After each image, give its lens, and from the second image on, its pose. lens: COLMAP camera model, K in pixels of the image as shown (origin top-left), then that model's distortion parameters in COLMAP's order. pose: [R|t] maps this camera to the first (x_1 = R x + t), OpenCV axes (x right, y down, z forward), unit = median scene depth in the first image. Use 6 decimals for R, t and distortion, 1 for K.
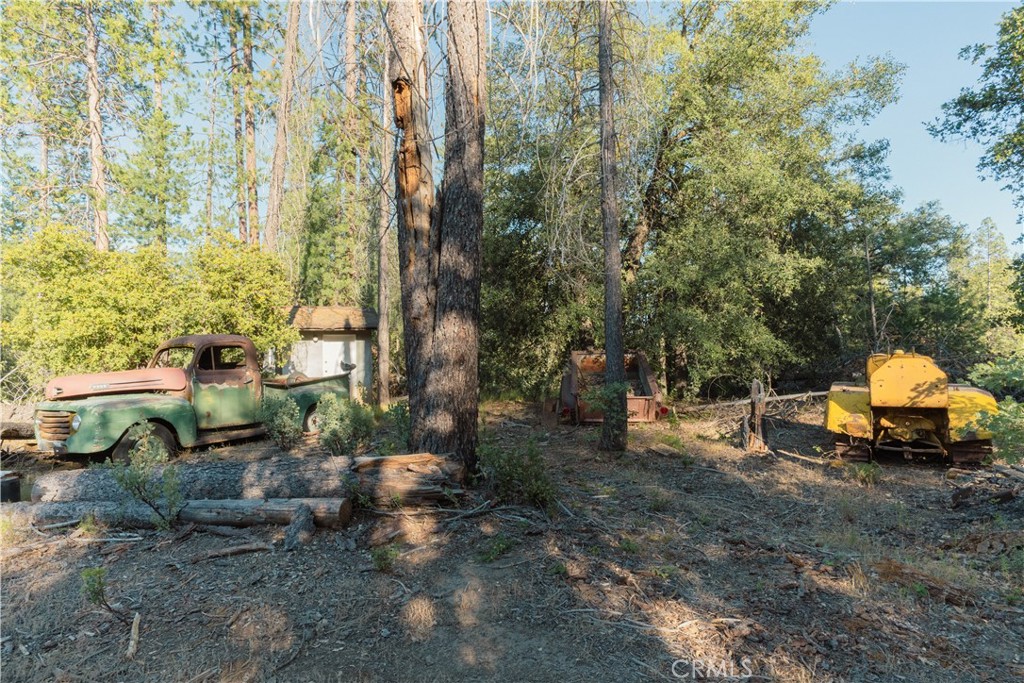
lens RADIAL K [[554.8, 0, 512.0], [0, 554.8, 341.5], [0, 0, 1]] dist [-0.044319, 0.024648]
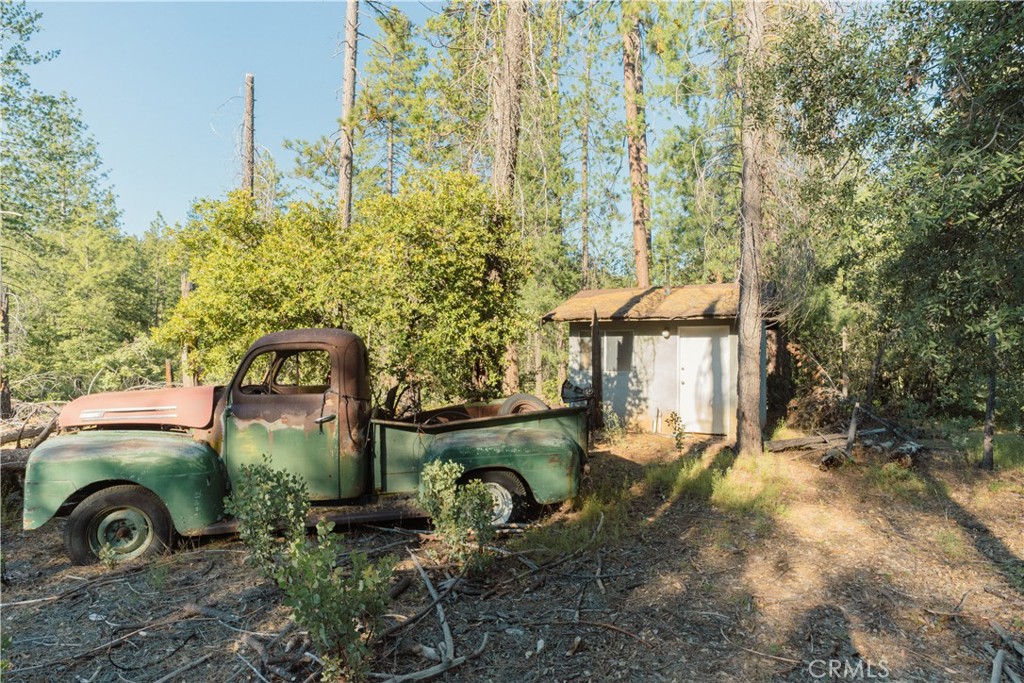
lens RADIAL K [[554.8, 0, 512.0], [0, 554.8, 341.5], [0, 0, 1]] dist [-0.044319, 0.024648]
pose [[0.663751, 0.004471, -0.747940, 0.031026], [0.005317, 0.999929, 0.010696, -0.005676], [0.747934, -0.011076, 0.663680, 0.815050]]
